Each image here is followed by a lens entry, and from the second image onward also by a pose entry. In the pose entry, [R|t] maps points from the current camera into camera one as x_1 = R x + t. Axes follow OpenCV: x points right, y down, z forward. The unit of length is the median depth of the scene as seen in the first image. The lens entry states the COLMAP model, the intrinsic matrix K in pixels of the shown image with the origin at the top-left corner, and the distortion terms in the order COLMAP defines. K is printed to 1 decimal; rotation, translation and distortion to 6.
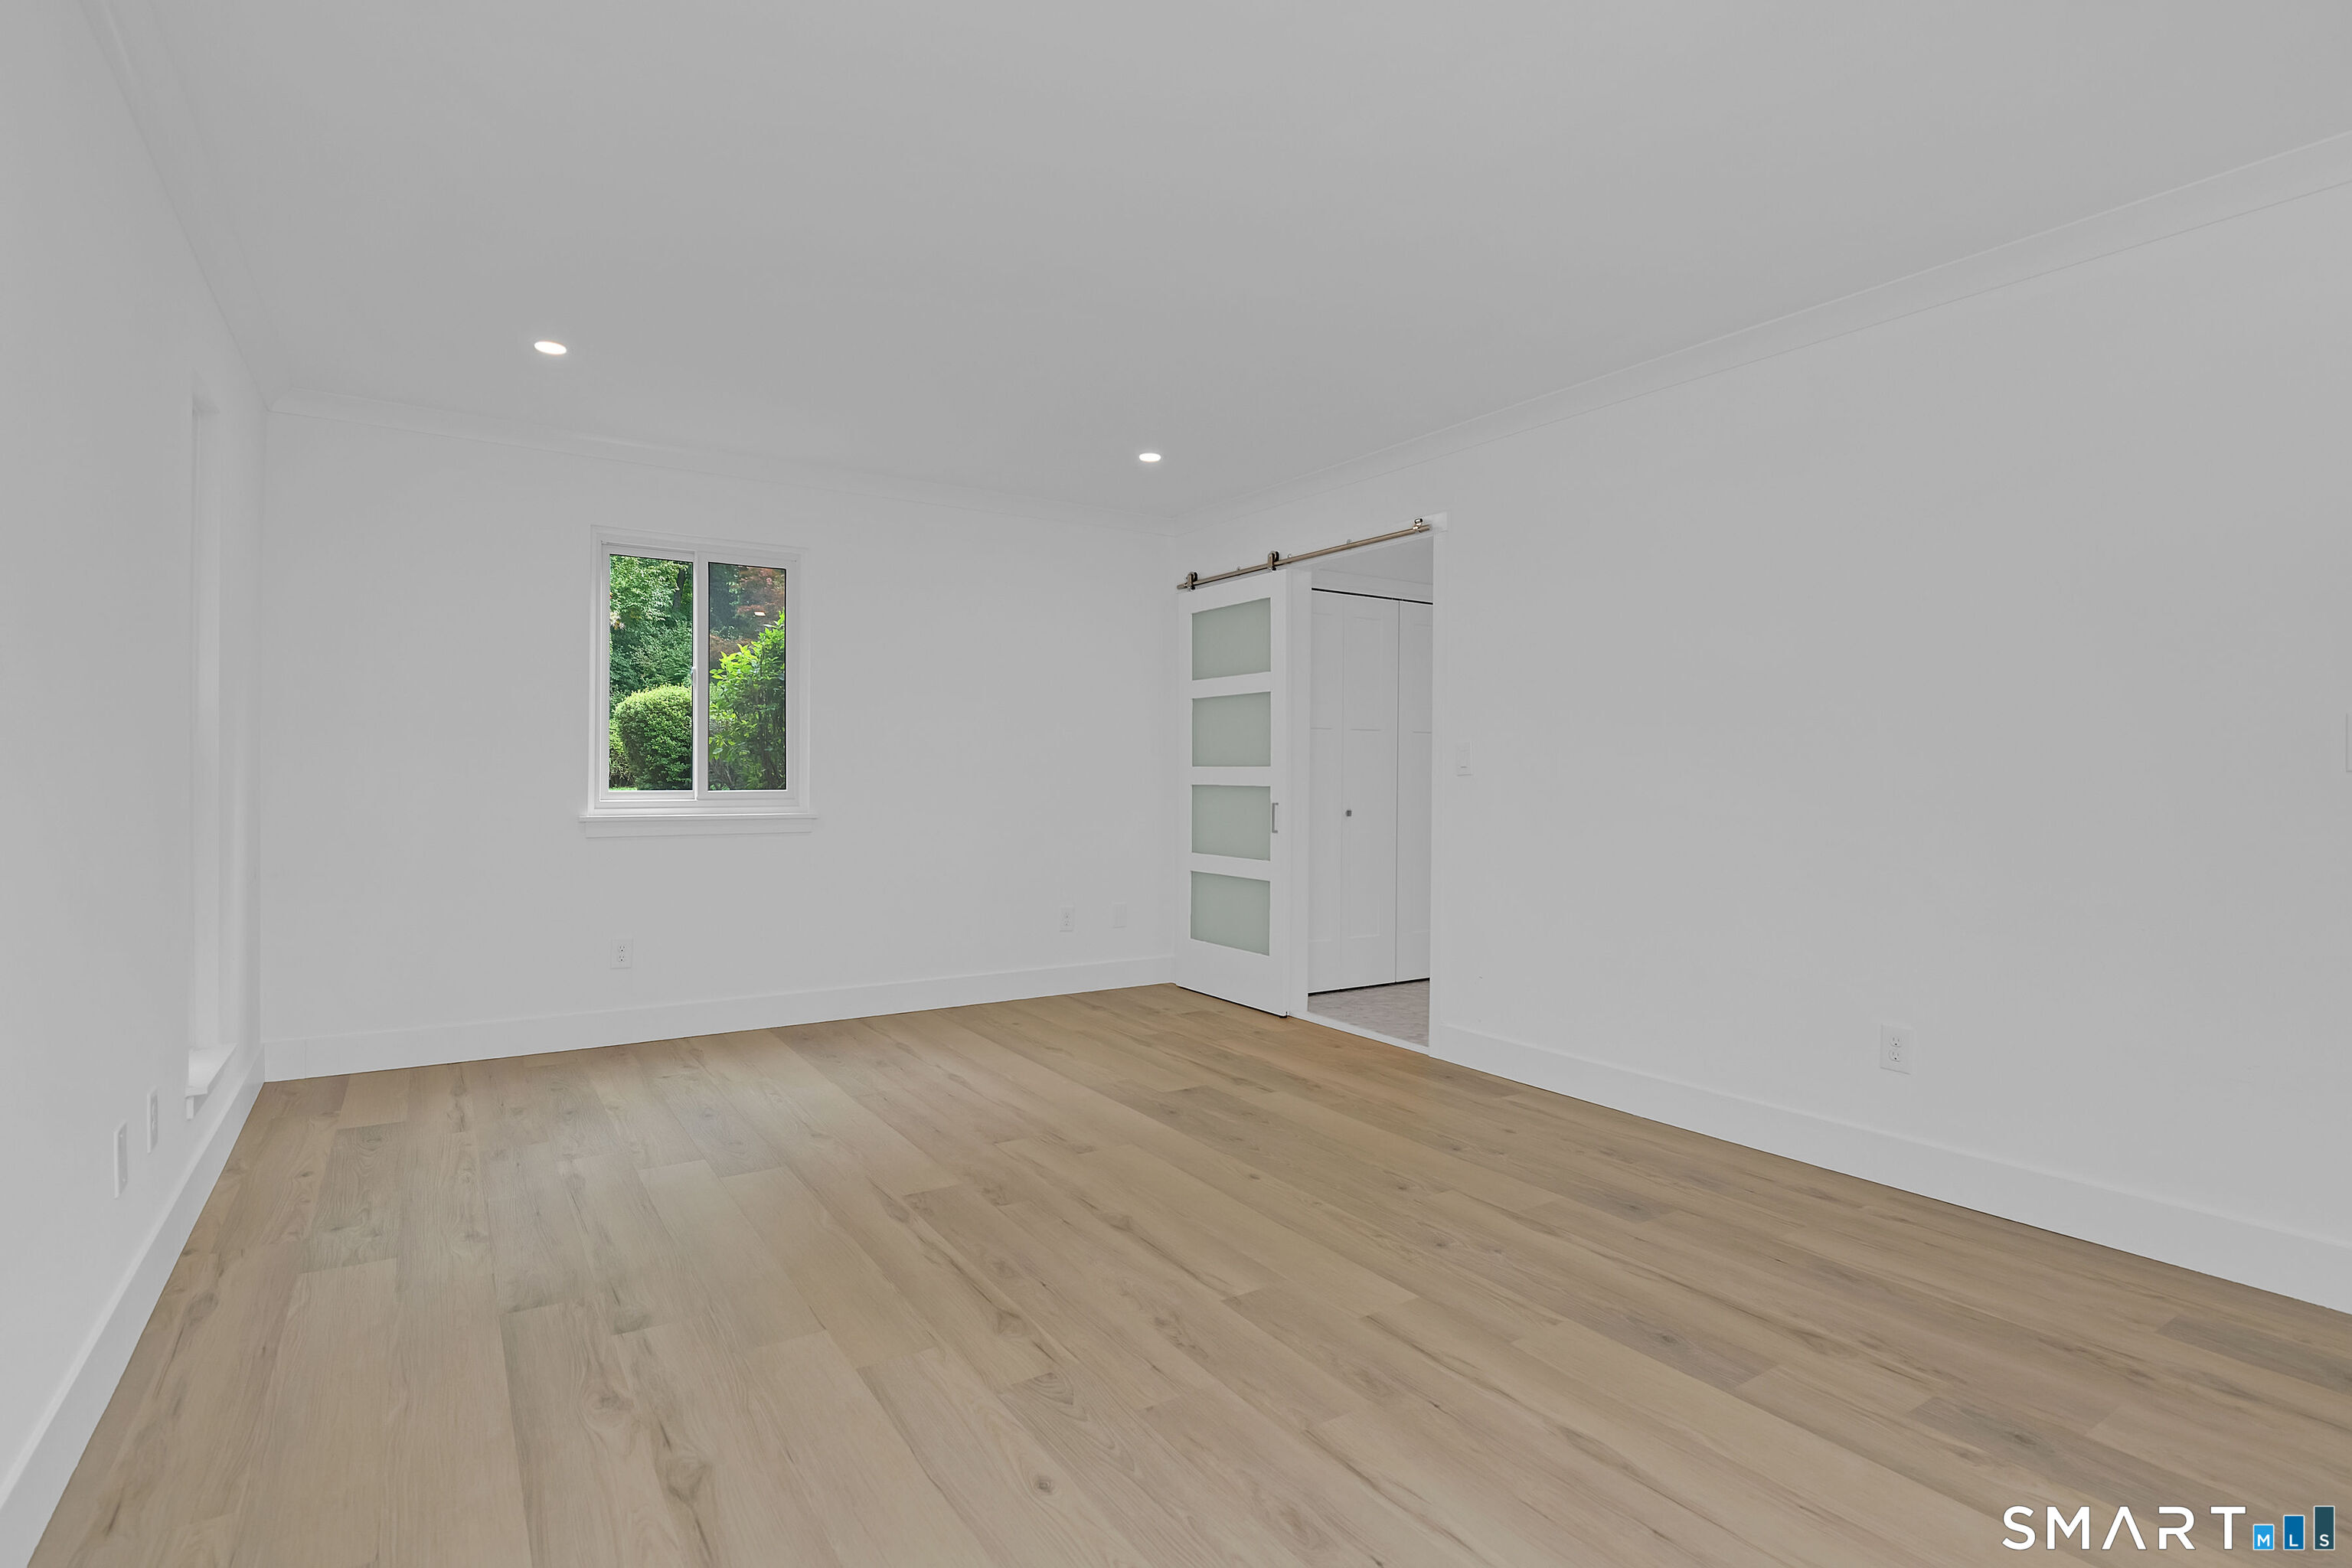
lens RADIAL K [[1169.1, 0, 1192.4], [0, 1169.1, 778.8], [0, 0, 1]] dist [-0.011257, -0.003981]
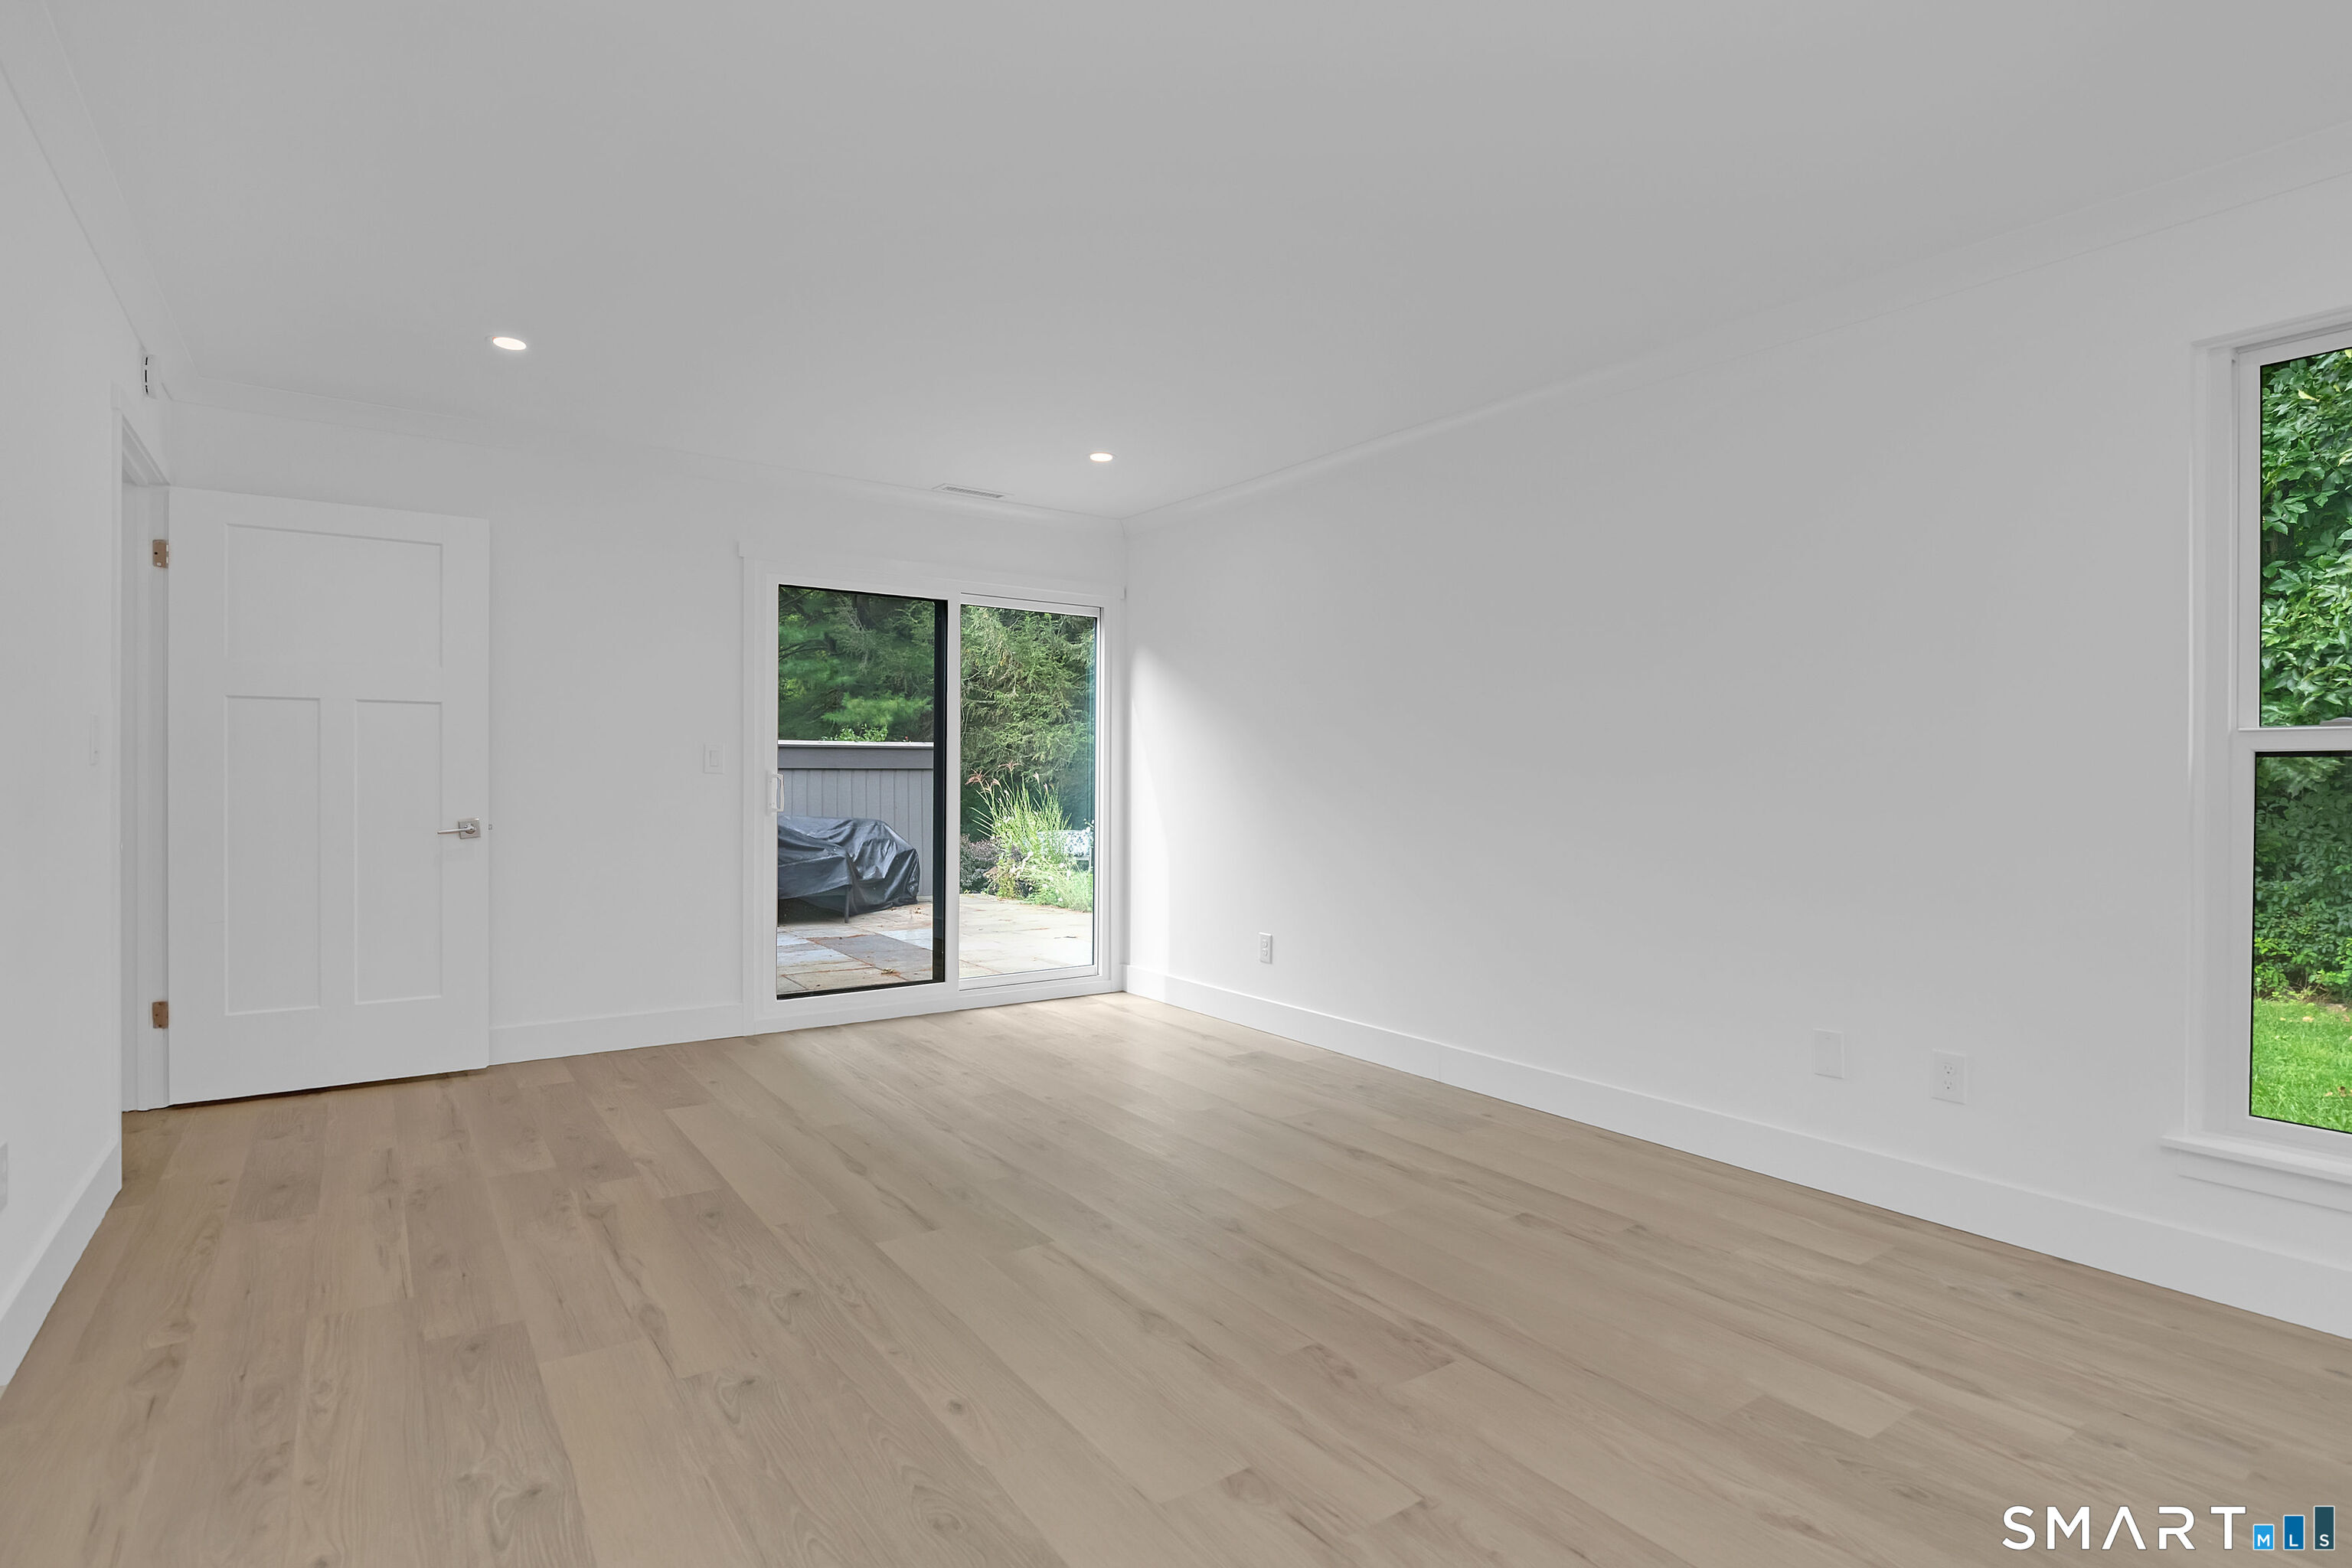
lens RADIAL K [[1169.1, 0, 1207.9], [0, 1169.1, 774.3], [0, 0, 1]] dist [-0.011257, -0.003981]
pose [[-0.998700, -0.013109, -0.049251, -0.054486], [-0.013181, 0.999912, 0.001142, -0.010179], [0.049232, 0.001789, -0.998786, 1.827819]]
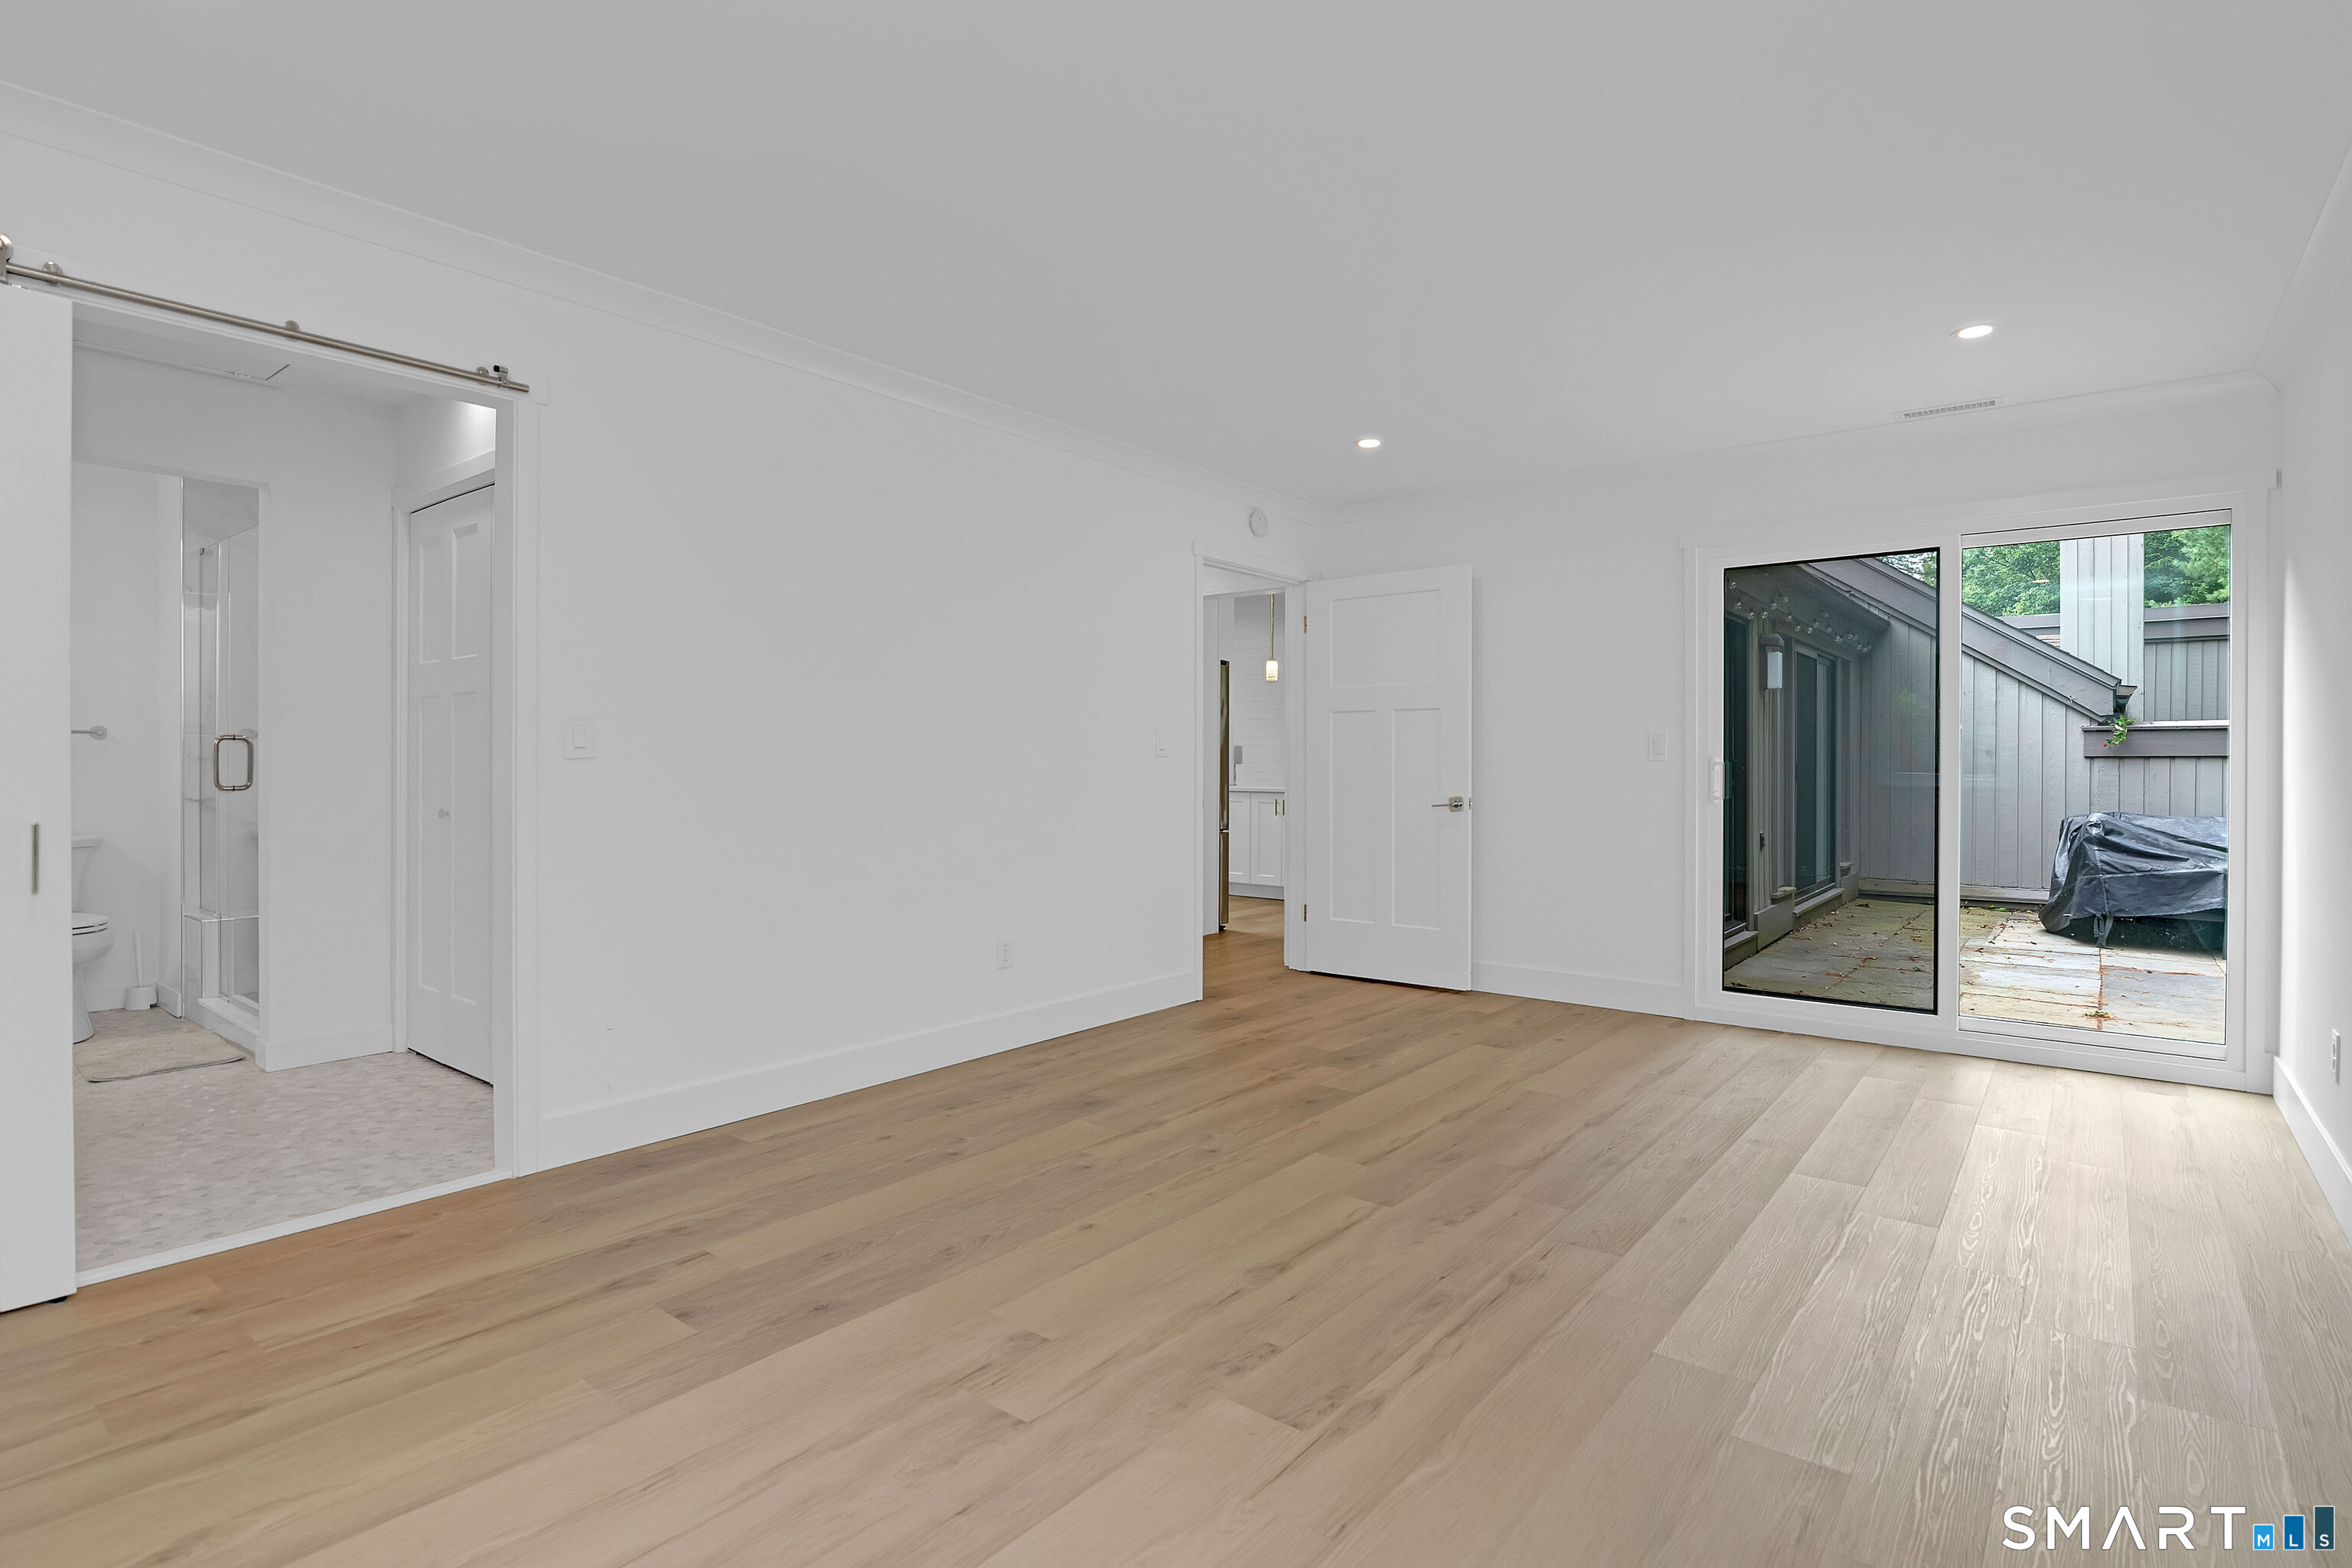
lens RADIAL K [[1169.1, 0, 1195.9], [0, 1169.1, 770.9], [0, 0, 1]] dist [-0.011257, -0.003981]
pose [[-0.320968, -0.015559, 0.946962, -0.874577], [-0.001254, 0.999871, 0.016004, -0.012355], [-0.947089, 0.003950, -0.320947, 1.333975]]
